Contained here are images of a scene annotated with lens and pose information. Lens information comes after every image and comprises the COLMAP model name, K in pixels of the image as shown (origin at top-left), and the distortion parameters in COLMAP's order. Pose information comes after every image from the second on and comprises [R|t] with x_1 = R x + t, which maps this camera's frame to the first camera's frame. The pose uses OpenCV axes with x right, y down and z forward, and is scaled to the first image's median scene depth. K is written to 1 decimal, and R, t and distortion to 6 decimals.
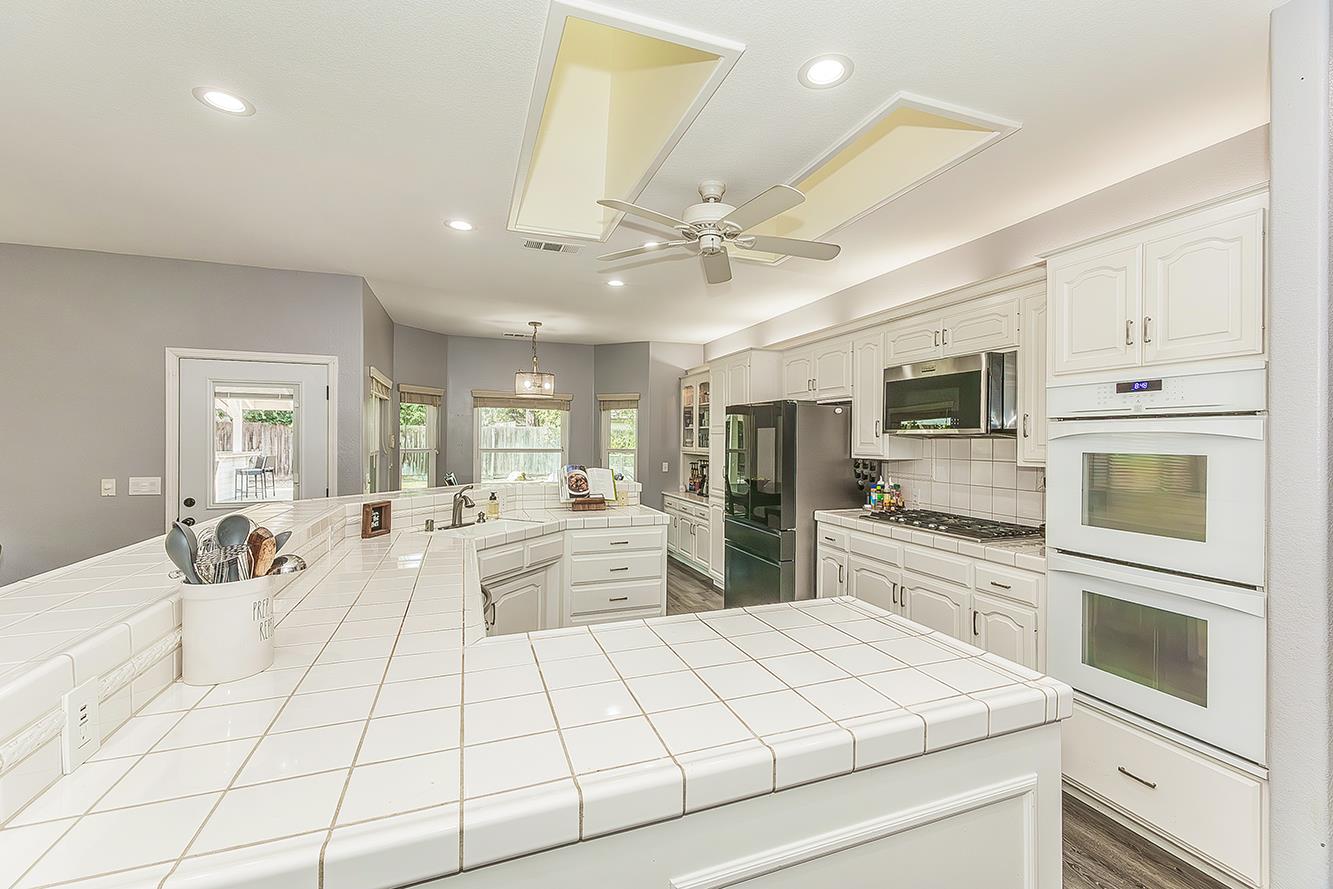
lens RADIAL K [[566.5, 0, 666.2], [0, 566.5, 441.6], [0, 0, 1]] dist [-0.002863, -0.000191]
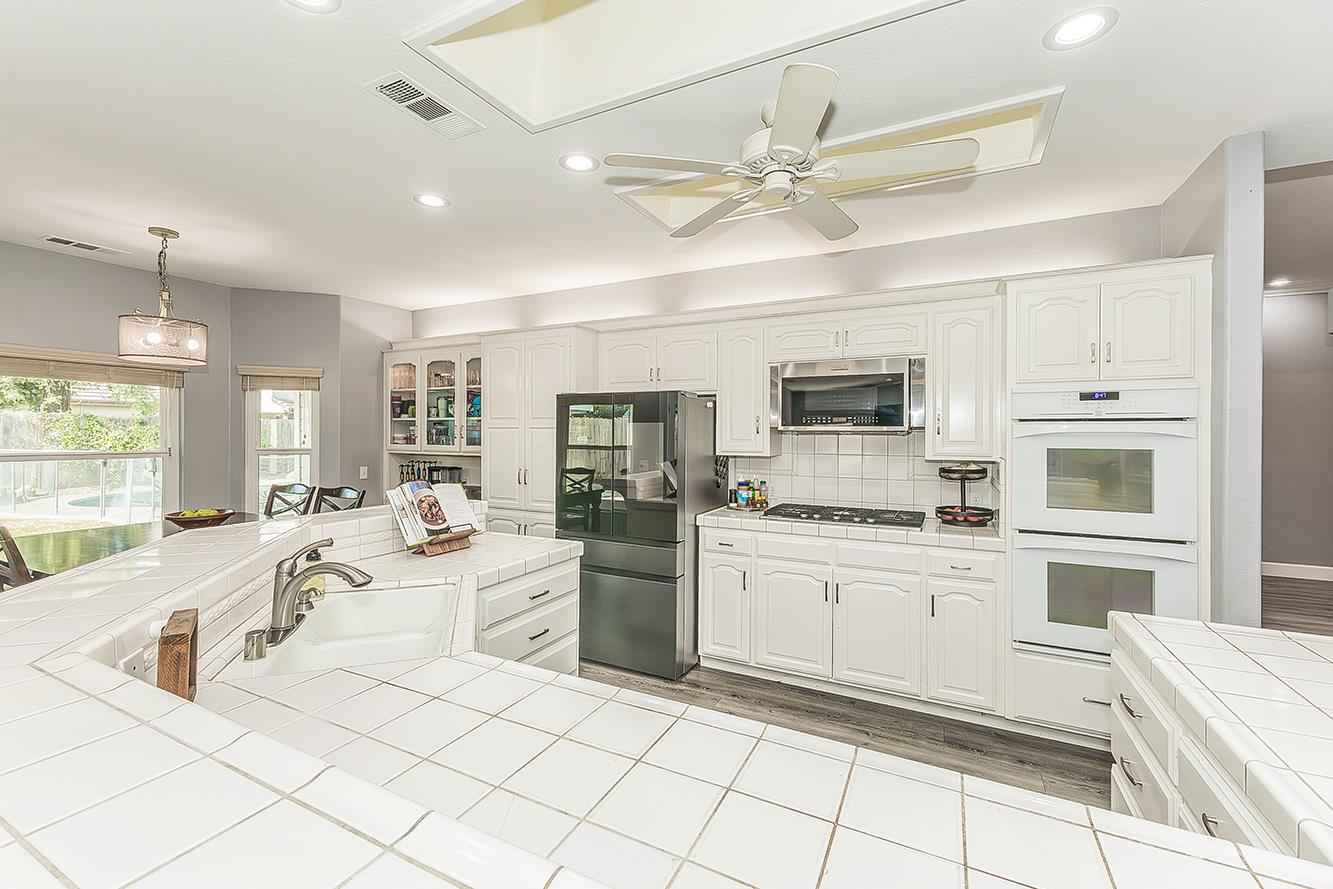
lens RADIAL K [[566.5, 0, 662.9], [0, 566.5, 436.9], [0, 0, 1]] dist [-0.002863, -0.000191]
pose [[0.732964, -0.010445, 0.680187, -0.390117], [0.004479, 0.999935, 0.010528, -0.012049], [-0.680253, -0.004670, 0.732963, 0.380251]]
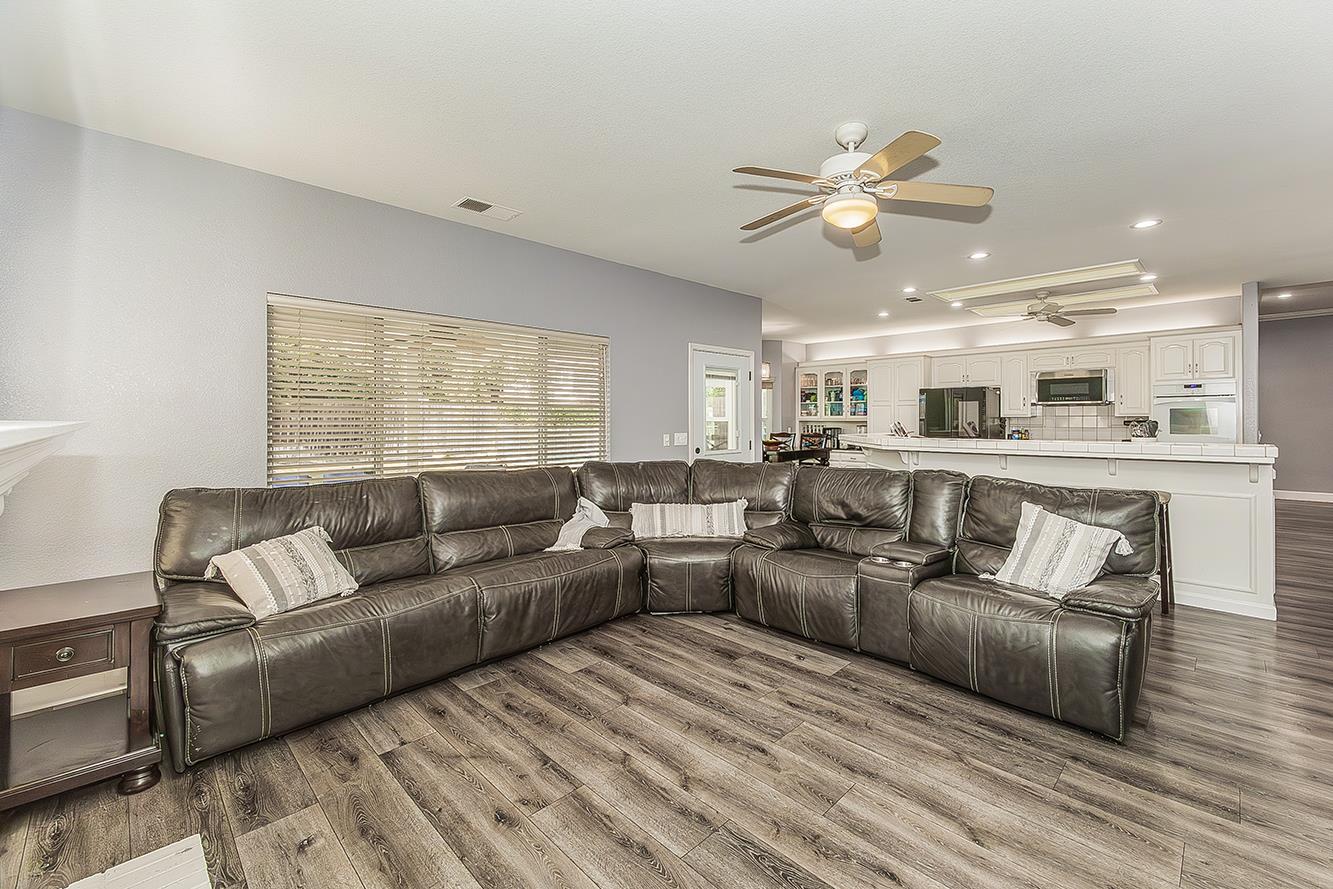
lens RADIAL K [[566.5, 0, 694.4], [0, 566.5, 426.8], [0, 0, 1]] dist [-0.002863, -0.000191]
pose [[0.903610, -0.014328, 0.428116, -1.488783], [0.010113, 0.999875, 0.012117, 0.029471], [-0.428236, -0.006619, 0.903643, -0.306793]]
